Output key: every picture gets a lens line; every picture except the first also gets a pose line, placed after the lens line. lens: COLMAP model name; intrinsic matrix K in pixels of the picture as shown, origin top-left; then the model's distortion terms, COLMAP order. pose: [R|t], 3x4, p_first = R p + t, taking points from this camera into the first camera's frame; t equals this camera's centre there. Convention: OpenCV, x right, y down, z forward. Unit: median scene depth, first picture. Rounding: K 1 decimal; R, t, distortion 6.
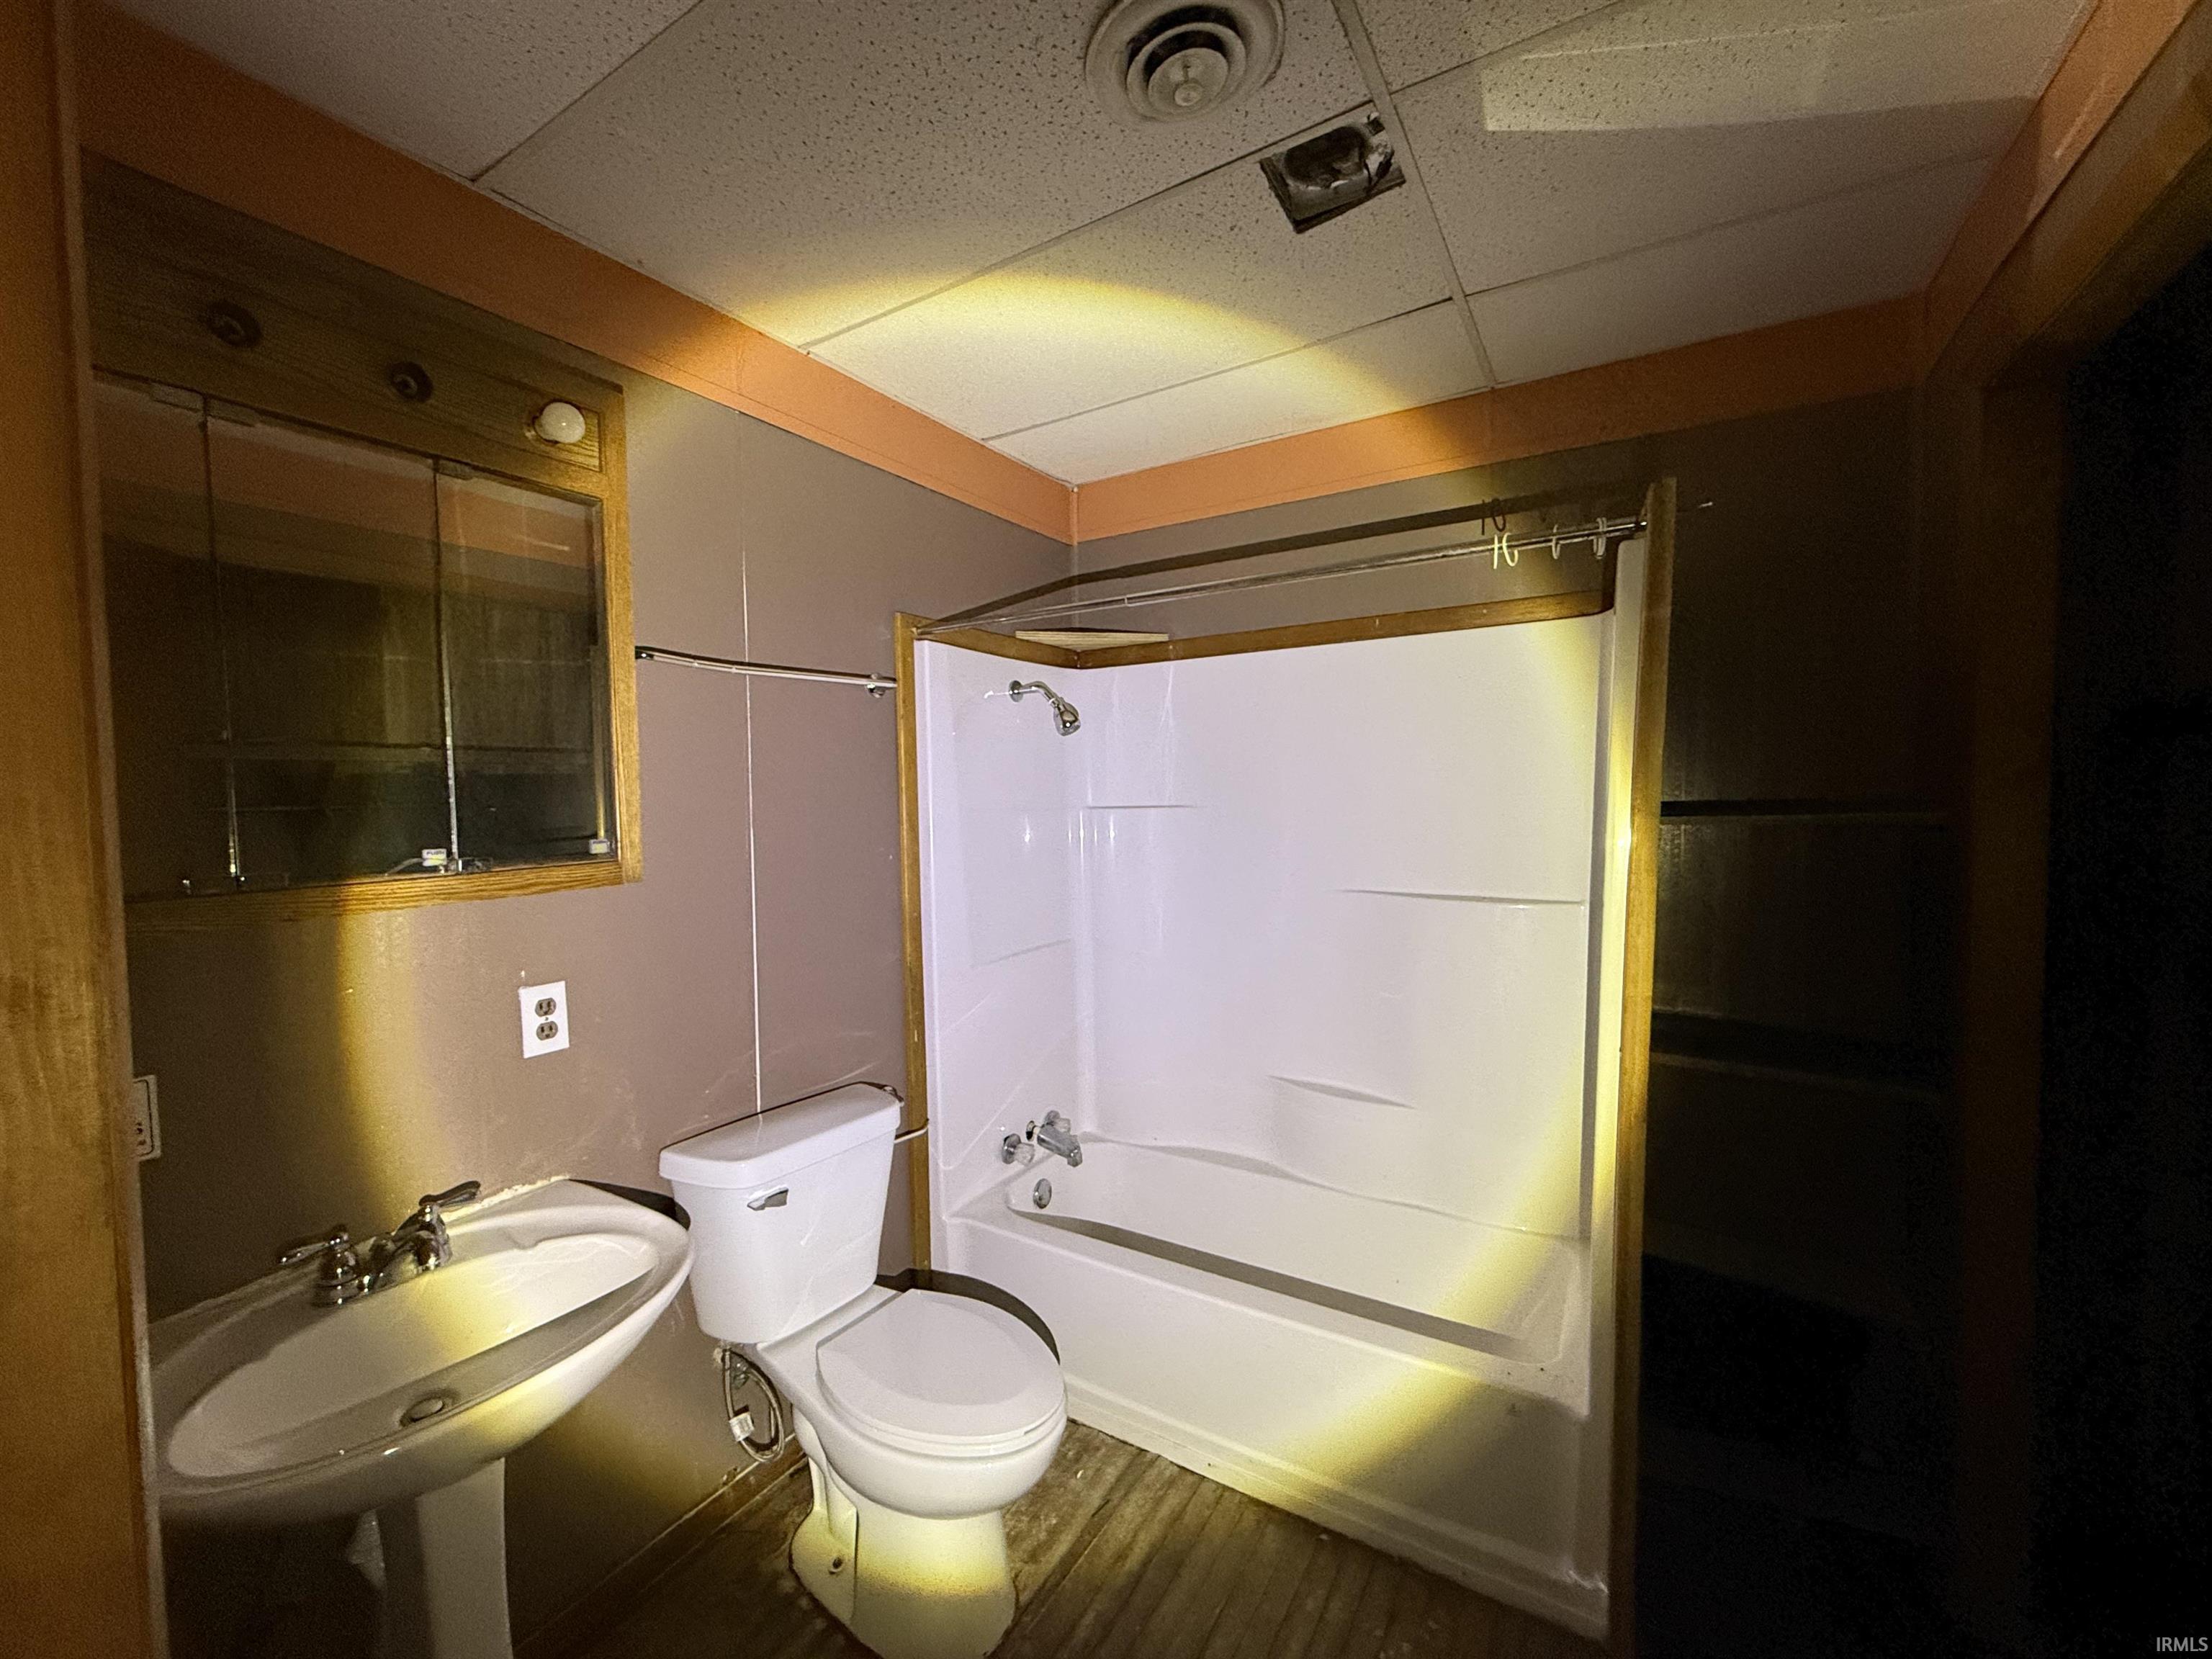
lens RADIAL K [[883.8, 0, 1103.6], [0, 883.8, 834.0], [0, 0, 1]] dist [0.001801, 0.000066]
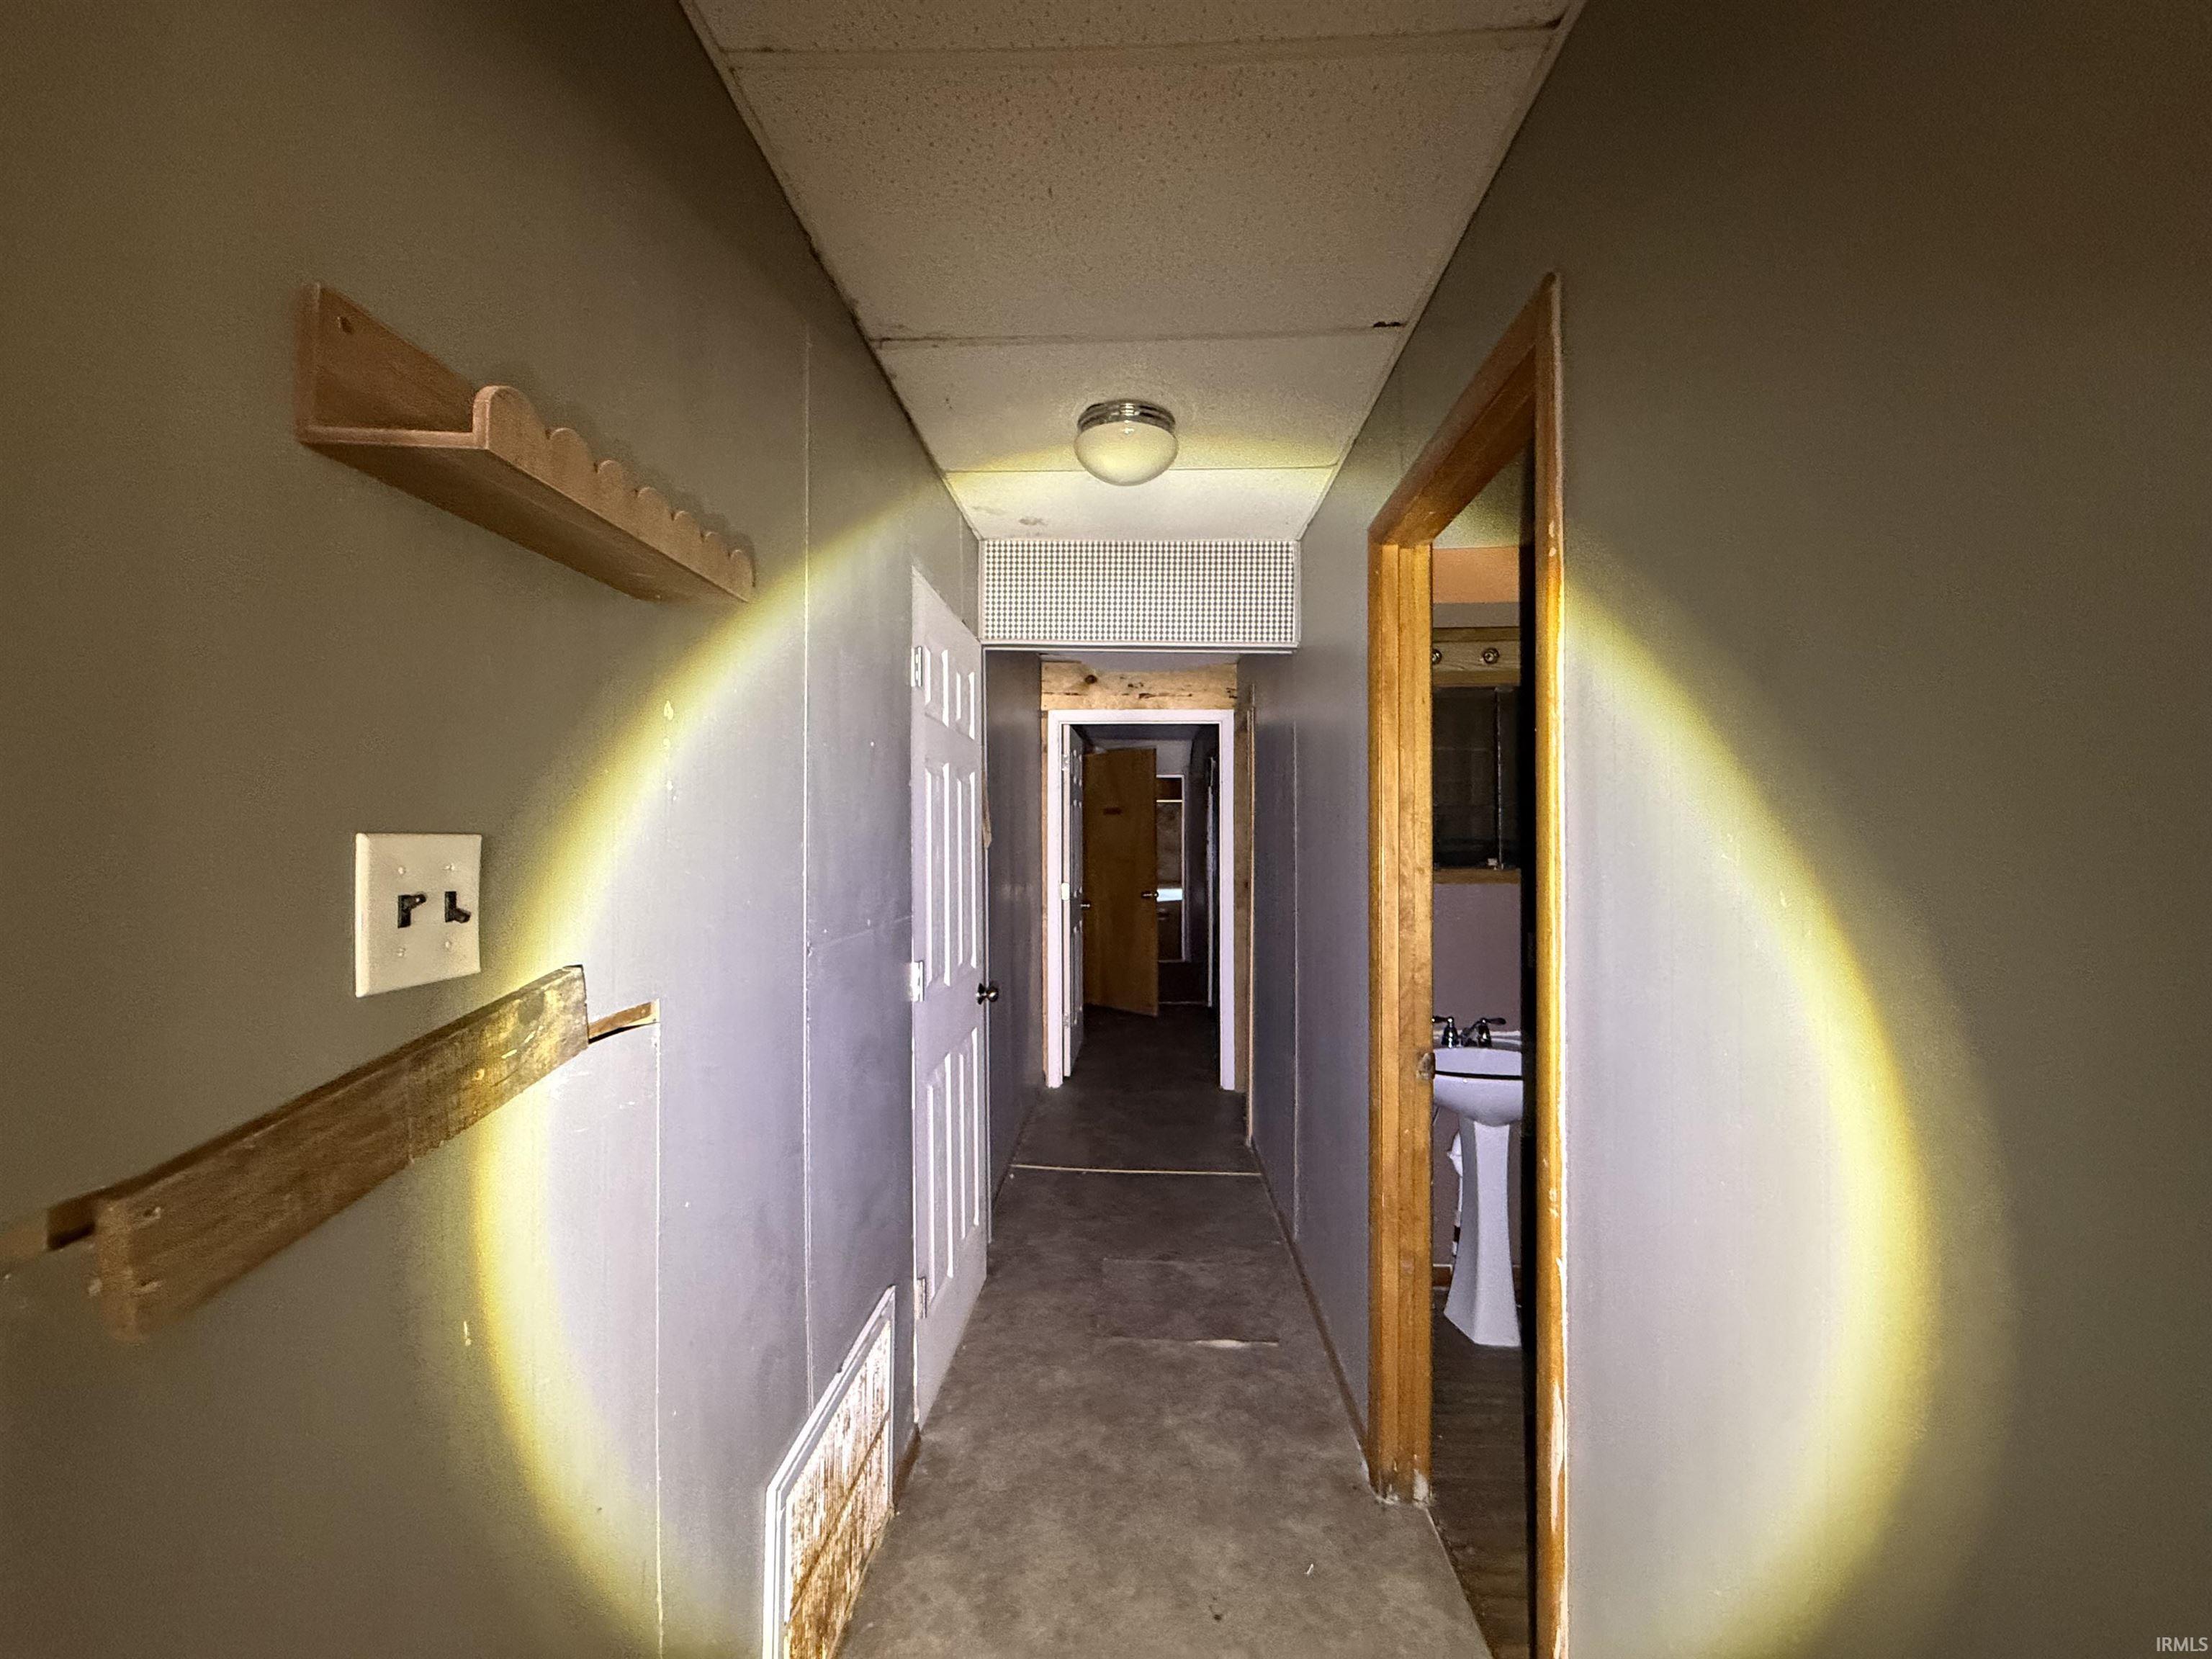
lens RADIAL K [[883.8, 0, 1105.9], [0, 883.8, 830.1], [0, 0, 1]] dist [0.001801, 0.000066]
pose [[0.472783, 0.000484, -0.881179, 0.702565], [-0.046936, 0.998594, -0.024634, 0.047427], [0.879928, 0.053005, 0.472141, -0.855628]]
